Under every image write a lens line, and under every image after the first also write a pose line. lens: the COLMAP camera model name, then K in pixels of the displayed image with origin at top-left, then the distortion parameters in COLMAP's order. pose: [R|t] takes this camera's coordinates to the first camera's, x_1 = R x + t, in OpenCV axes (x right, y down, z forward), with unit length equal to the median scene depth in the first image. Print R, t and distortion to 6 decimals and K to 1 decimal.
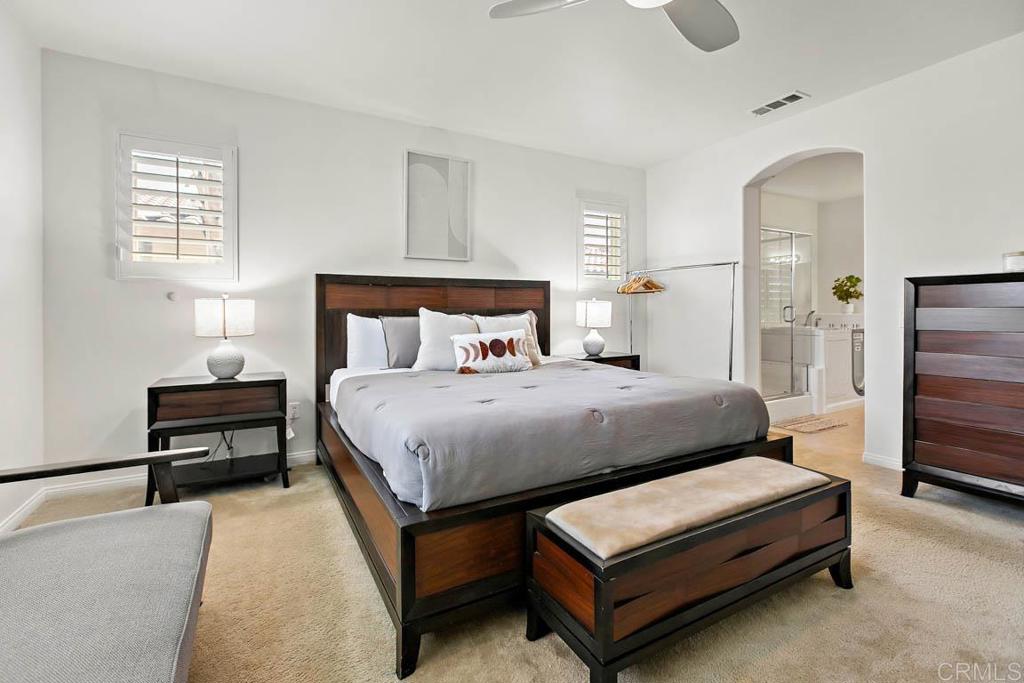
lens RADIAL K [[465.6, 0, 512.3], [0, 465.6, 314.1], [0, 0, 1]] dist [0.000677, 0.000229]
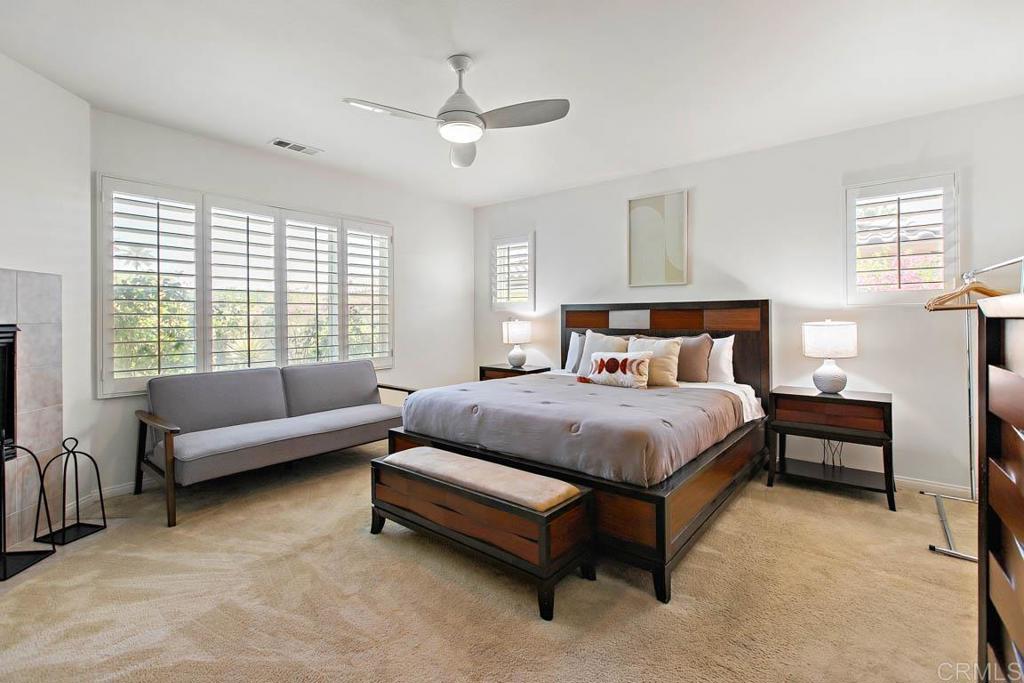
lens RADIAL K [[462.3, 0, 511.5], [0, 462.3, 321.0], [0, 0, 1]] dist [0.000436, -0.000088]
pose [[0.365784, 0.009907, -0.930647, 0.956626], [-0.001946, 0.999949, 0.009880, -0.051481], [0.930698, -0.001803, 0.365785, 0.319801]]
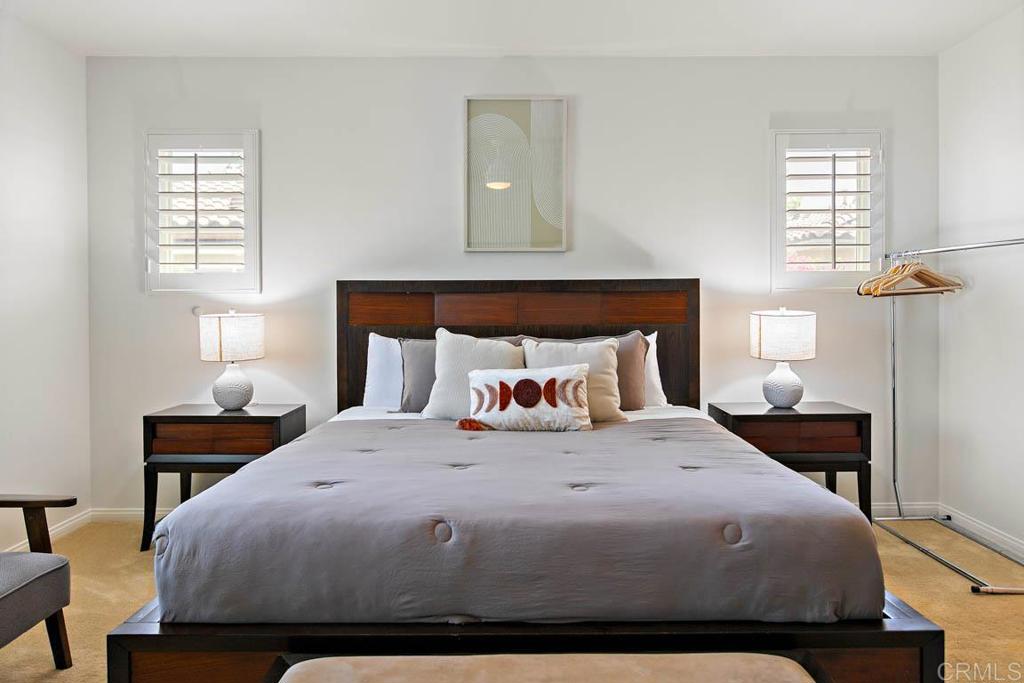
lens RADIAL K [[705.4, 0, 512.5], [0, 705.4, 316.8], [0, 0, 1]] dist [-0.002620, -0.000741]
pose [[0.873453, 0.009438, -0.486816, 0.420554], [-0.002181, 0.999878, 0.015471, -0.048000], [0.486903, -0.012452, 0.873367, 0.128451]]
